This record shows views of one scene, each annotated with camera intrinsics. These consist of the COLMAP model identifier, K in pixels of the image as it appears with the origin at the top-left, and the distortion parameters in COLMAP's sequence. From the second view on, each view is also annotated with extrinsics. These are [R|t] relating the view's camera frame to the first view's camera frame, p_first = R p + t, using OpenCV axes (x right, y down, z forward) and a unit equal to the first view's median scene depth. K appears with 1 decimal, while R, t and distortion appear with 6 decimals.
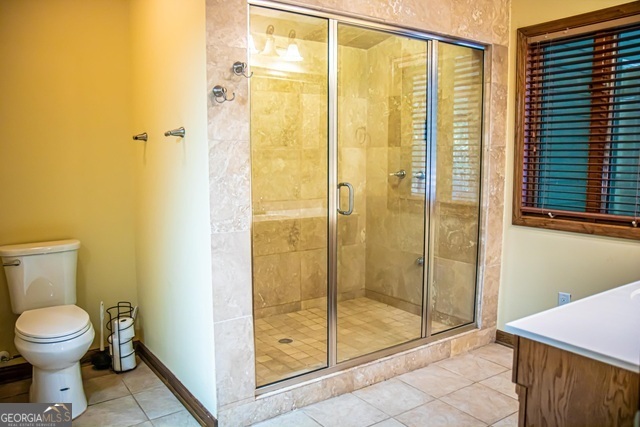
lens RADIAL K [[503.0, 0, 324.6], [0, 503.0, 211.8], [0, 0, 1]] dist [-0.113987, 0.136083]
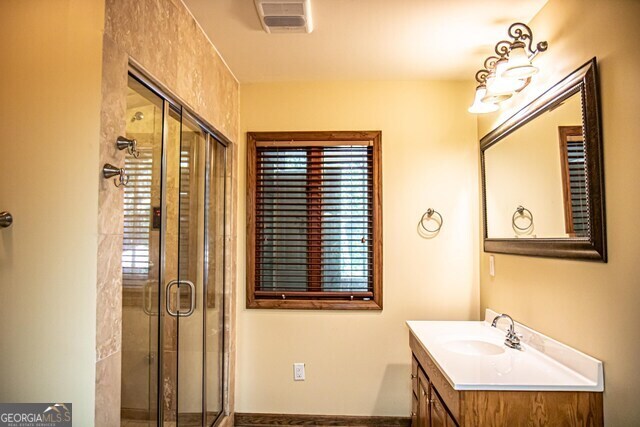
lens RADIAL K [[505.4, 0, 320.0], [0, 505.4, 213.5], [0, 0, 1]] dist [-0.112956, 0.138520]
pose [[0.629867, 0.039219, 0.775712, -0.387873], [0.081708, 0.989837, -0.116390, -0.039996], [-0.772393, 0.136692, 0.620261, 0.182110]]
